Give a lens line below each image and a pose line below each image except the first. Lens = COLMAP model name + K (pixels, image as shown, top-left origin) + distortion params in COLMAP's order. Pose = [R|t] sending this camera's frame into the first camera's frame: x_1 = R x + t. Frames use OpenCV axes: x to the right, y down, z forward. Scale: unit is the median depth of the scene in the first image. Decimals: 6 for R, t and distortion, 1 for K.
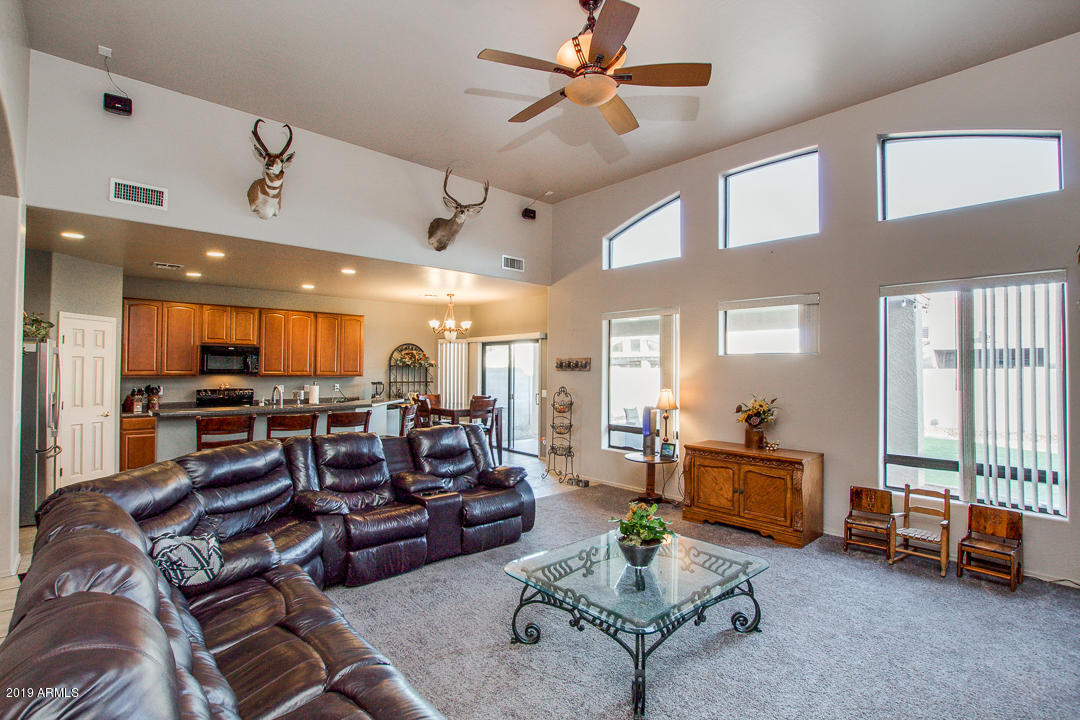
lens RADIAL K [[503.4, 0, 549.2], [0, 503.4, 371.2], [0, 0, 1]] dist [-0.027744, 0.000985]
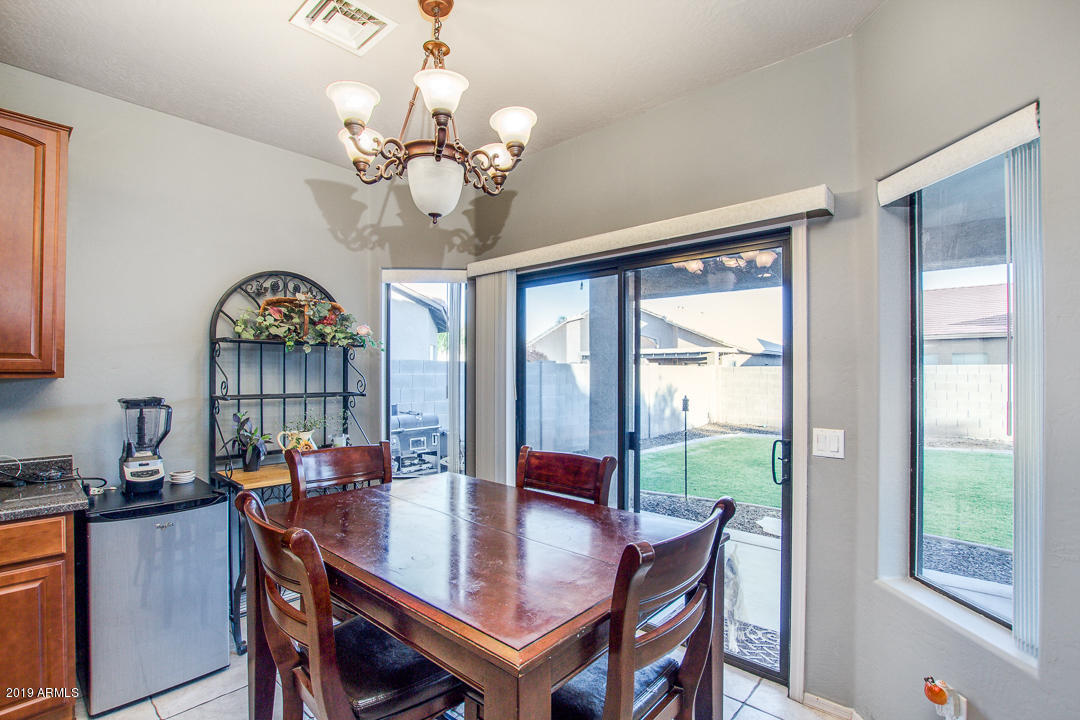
lens RADIAL K [[507.8, 0, 545.3], [0, 507.8, 370.0], [0, 0, 1]] dist [-0.031095, 0.001388]
pose [[0.995632, -0.003377, 0.093303, -0.202464], [0.004360, 0.999937, -0.010339, 0.012781], [-0.093262, 0.010700, 0.995584, 0.920217]]
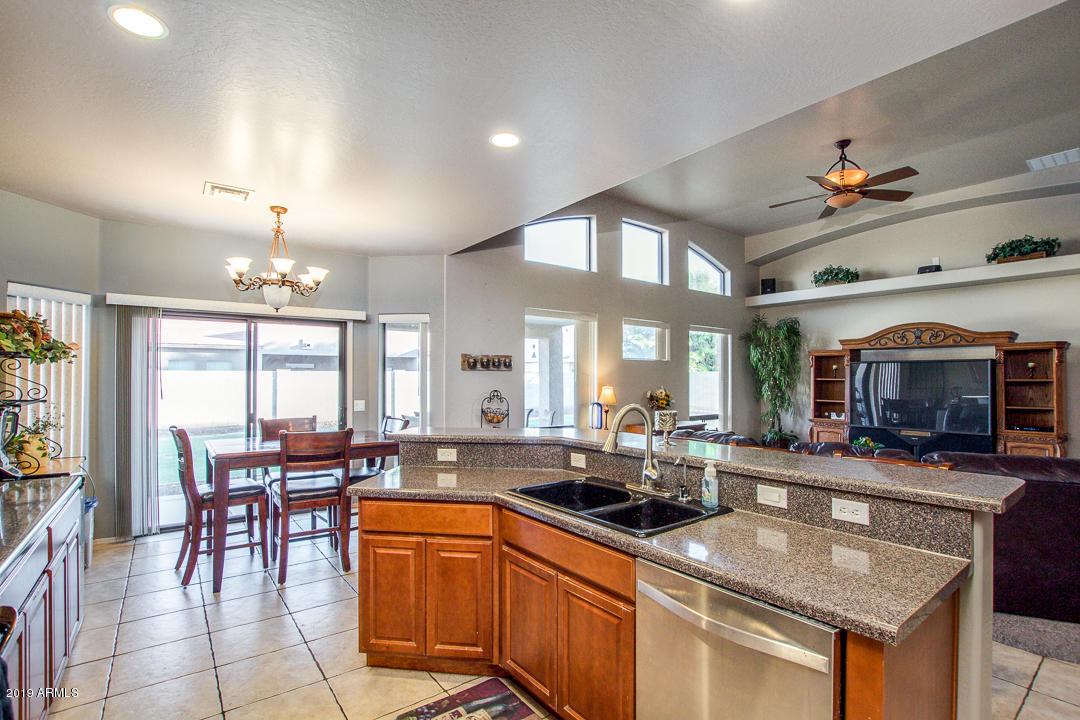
lens RADIAL K [[503.4, 0, 549.2], [0, 503.4, 371.2], [0, 0, 1]] dist [-0.027744, 0.000985]
pose [[0.093930, 0.004680, 0.995568, -0.754104], [0.004279, 0.999978, -0.005104, 0.004633], [-0.995570, 0.004739, 0.093908, 0.822681]]
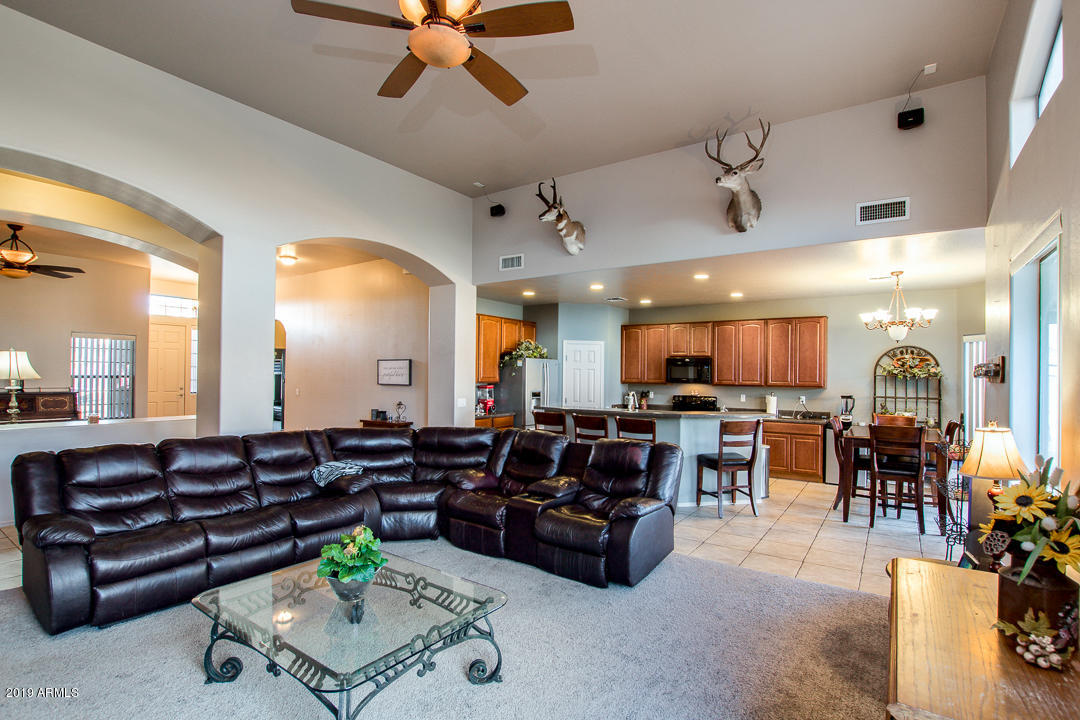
lens RADIAL K [[507.8, 0, 545.3], [0, 507.8, 370.0], [0, 0, 1]] dist [-0.031095, 0.001388]
pose [[0.217398, -0.012373, -0.976005, 0.428637], [-0.015093, 0.999757, -0.016036, 0.000303], [0.975966, 0.018217, 0.217159, 0.448000]]
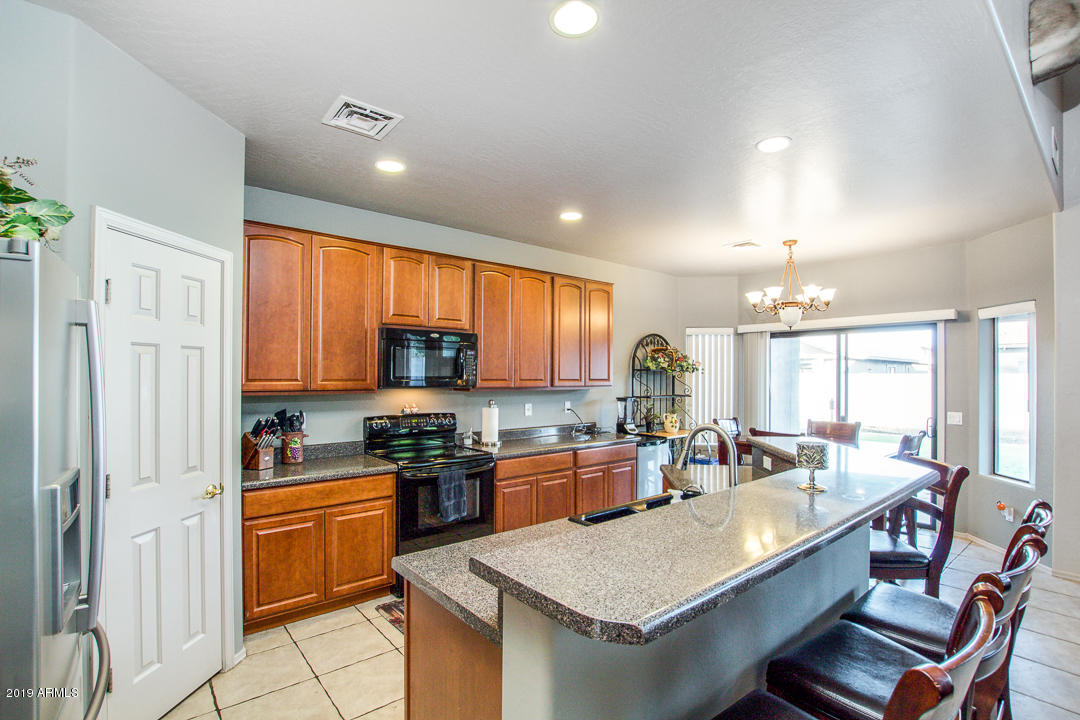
lens RADIAL K [[503.4, 0, 549.2], [0, 503.4, 371.2], [0, 0, 1]] dist [-0.027744, 0.000985]
pose [[0.998562, -0.002798, -0.053536, -0.510661], [0.002128, 0.999919, -0.012565, -0.002760], [0.053567, 0.012433, 0.998487, 0.515744]]
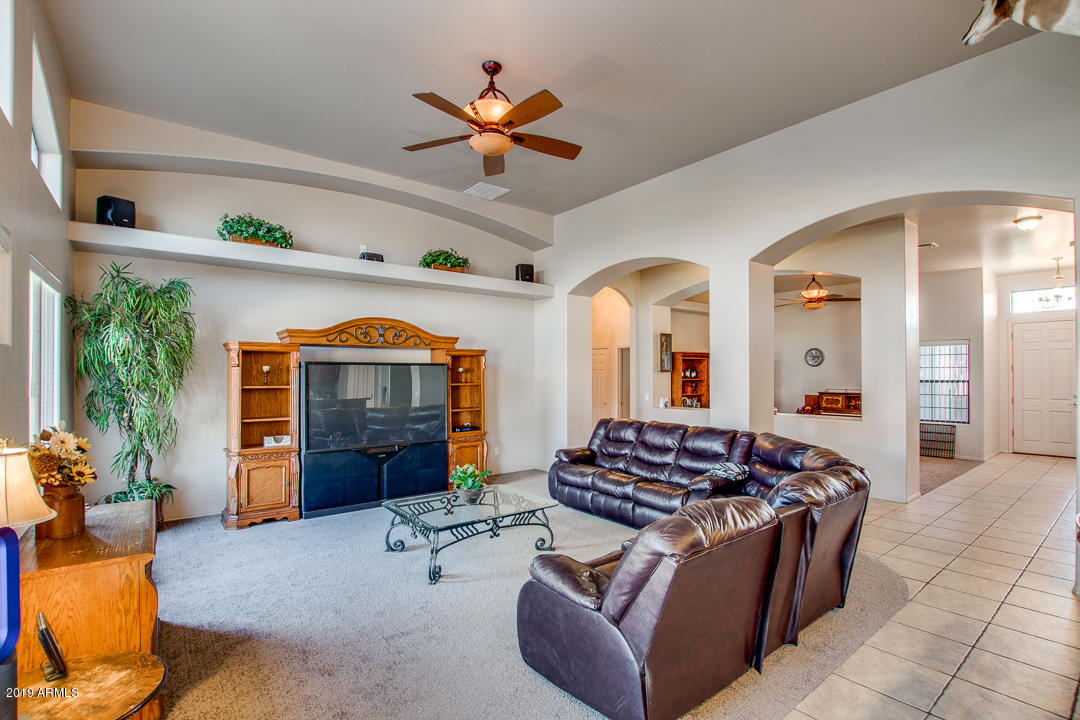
lens RADIAL K [[503.4, 0, 549.2], [0, 503.4, 371.2], [0, 0, 1]] dist [-0.027744, 0.000985]
pose [[-0.996934, -0.005822, 0.078024, -0.055706], [-0.005994, 0.999980, -0.001978, -0.004557], [-0.078011, -0.002440, -0.996949, 0.999152]]
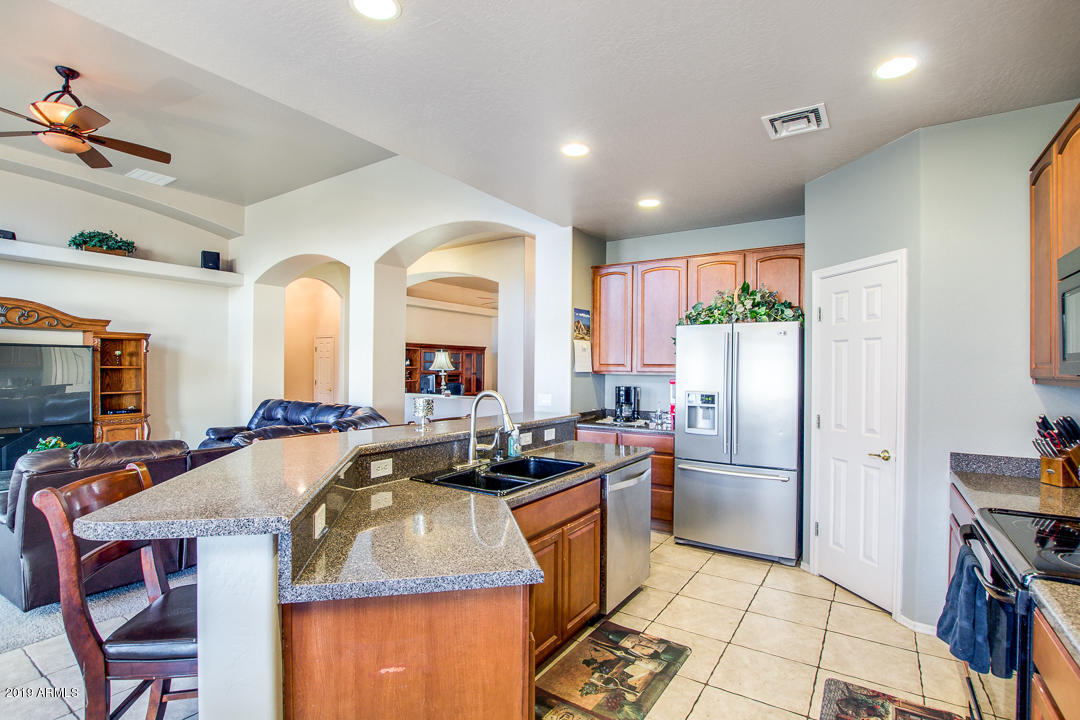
lens RADIAL K [[507.8, 0, 545.3], [0, 507.8, 370.0], [0, 0, 1]] dist [-0.031095, 0.001388]
pose [[-0.972103, -0.015313, -0.234053, -0.386133], [-0.016781, 0.999850, 0.004280, 0.006945], [0.233953, 0.008088, -0.972214, 1.171964]]
